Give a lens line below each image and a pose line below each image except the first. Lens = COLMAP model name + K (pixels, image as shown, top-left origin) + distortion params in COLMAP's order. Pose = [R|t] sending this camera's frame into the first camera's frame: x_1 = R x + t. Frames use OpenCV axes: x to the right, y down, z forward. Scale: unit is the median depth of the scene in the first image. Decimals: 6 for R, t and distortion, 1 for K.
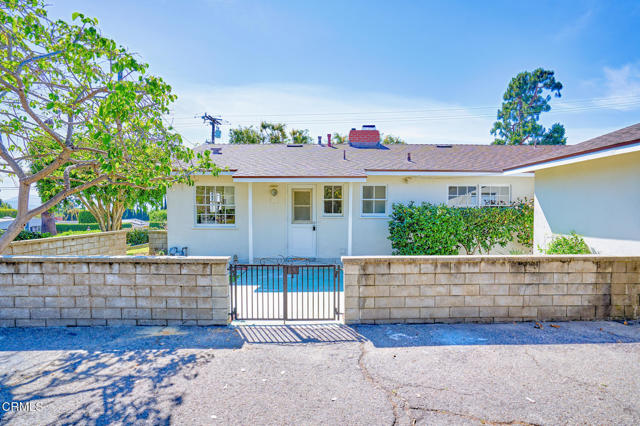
lens RADIAL K [[342.2, 0, 318.0], [0, 342.2, 215.3], [0, 0, 1]] dist [-0.017494, 0.001000]
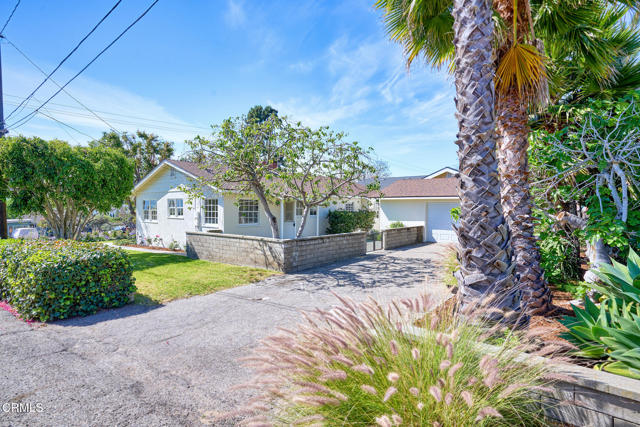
lens RADIAL K [[339.4, 0, 320.2], [0, 339.4, 209.9], [0, 0, 1]] dist [-0.003120, 0.001813]
pose [[0.654928, -0.010588, 0.755617, -0.359087], [0.015557, 0.999879, 0.000527, -0.009379], [-0.755531, 0.011410, 0.655013, -0.082731]]
